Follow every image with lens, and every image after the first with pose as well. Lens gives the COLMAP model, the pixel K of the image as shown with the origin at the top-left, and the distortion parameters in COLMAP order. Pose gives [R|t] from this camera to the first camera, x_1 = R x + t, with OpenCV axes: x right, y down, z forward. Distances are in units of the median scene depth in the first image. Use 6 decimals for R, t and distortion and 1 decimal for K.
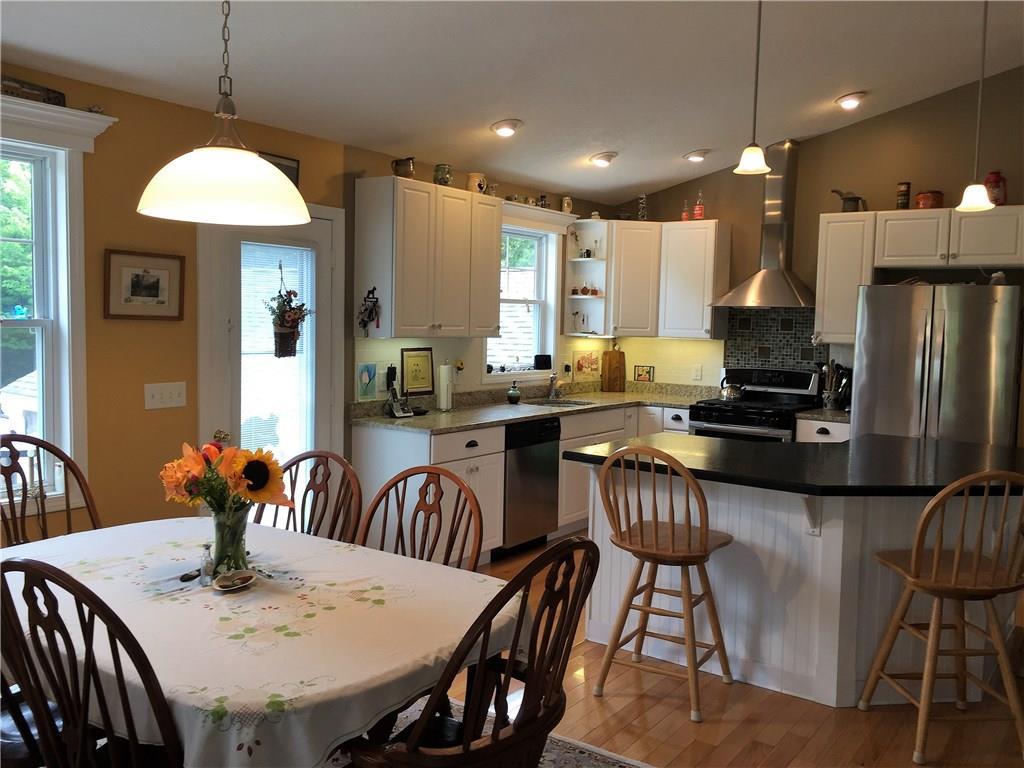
lens RADIAL K [[873.0, 0, 512.5], [0, 873.0, 370.4], [0, 0, 1]] dist [0.066187, -0.082894]
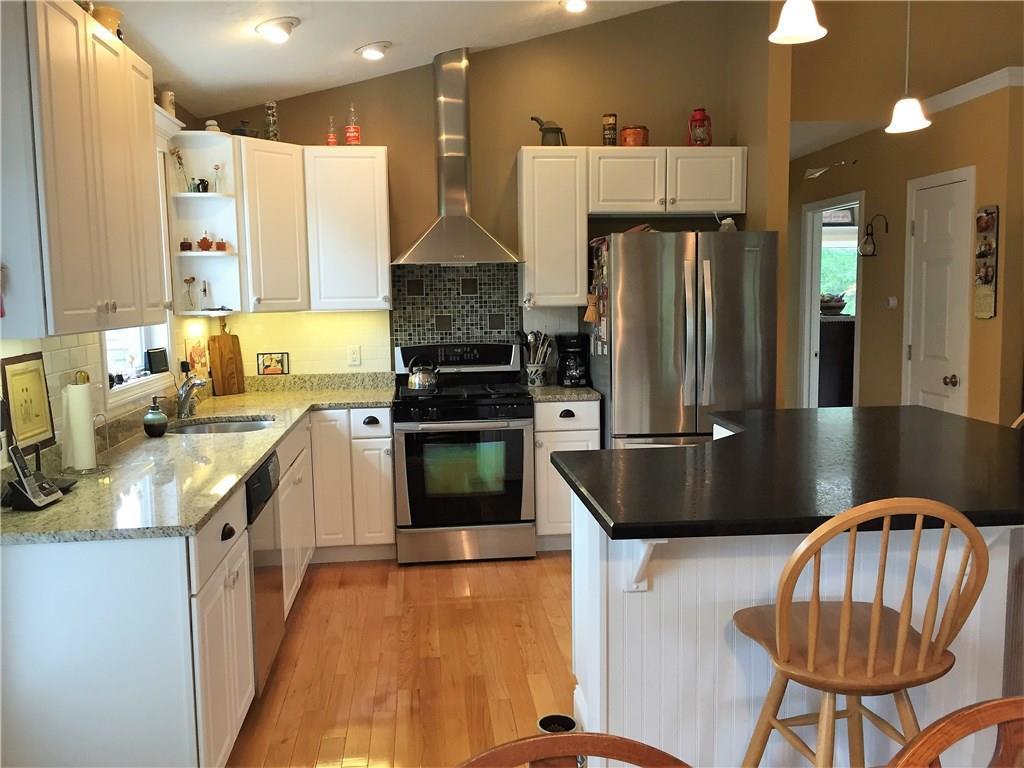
lens RADIAL K [[873.0, 0, 512.5], [0, 873.0, 370.4], [0, 0, 1]] dist [0.066187, -0.082894]
pose [[0.742279, -0.098256, 0.662848, -0.197483], [0.076581, 0.995149, 0.061756, -0.022515], [-0.665701, 0.004921, 0.746203, 0.388165]]
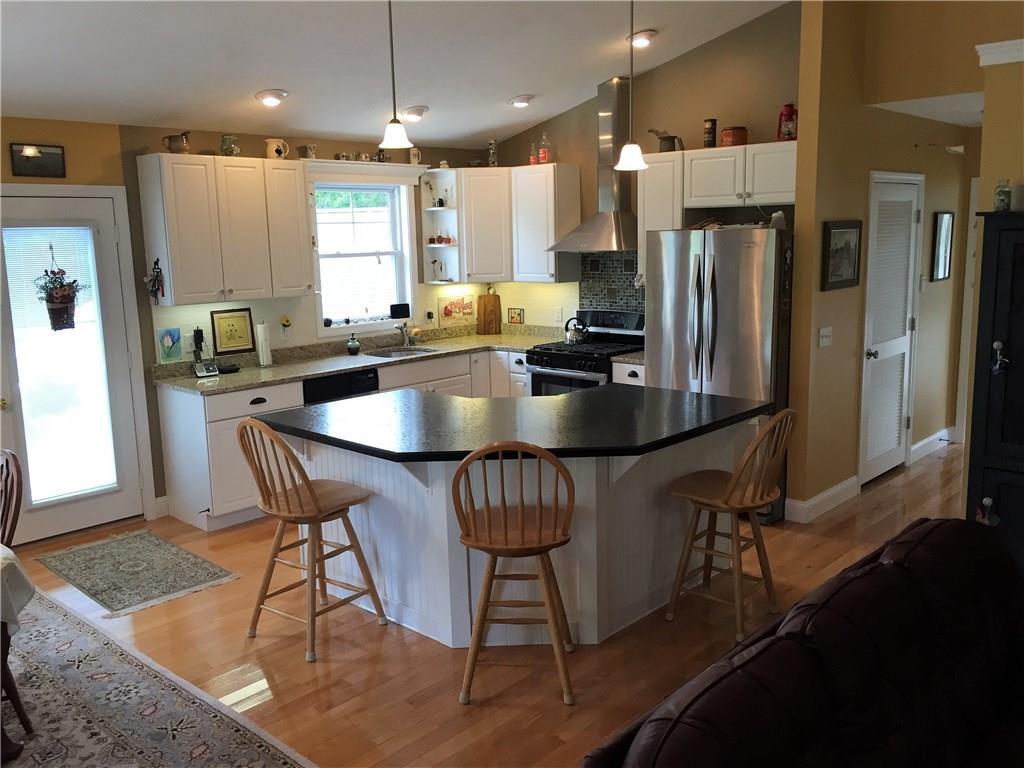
lens RADIAL K [[875.3, 0, 511.2], [0, 875.3, 364.7], [0, 0, 1]] dist [0.049396, -0.002733]
pose [[0.990223, -0.028467, -0.136558, 0.319049], [0.040529, 0.995438, 0.086379, -0.031896], [0.133476, -0.091069, 0.986859, -0.018337]]
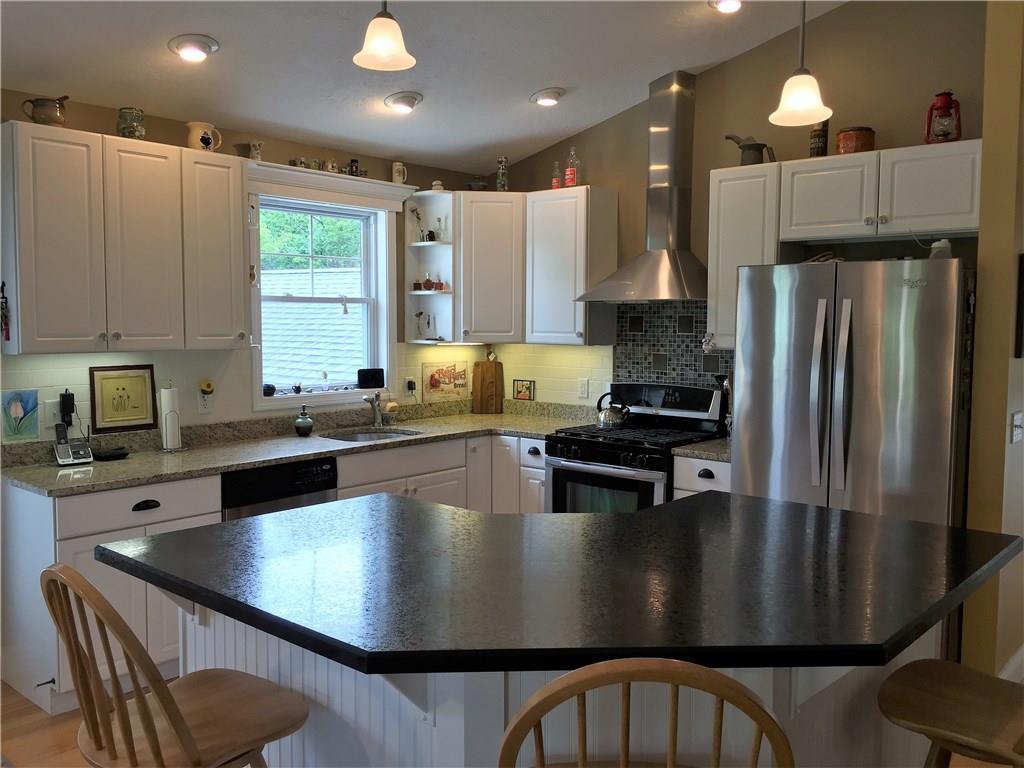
lens RADIAL K [[873.0, 0, 512.5], [0, 873.0, 370.4], [0, 0, 1]] dist [0.066187, -0.082894]
pose [[0.995620, -0.013865, -0.092459, 0.239264], [0.013606, 0.999902, -0.003424, -0.012673], [0.092497, 0.002151, 0.995711, 0.255888]]
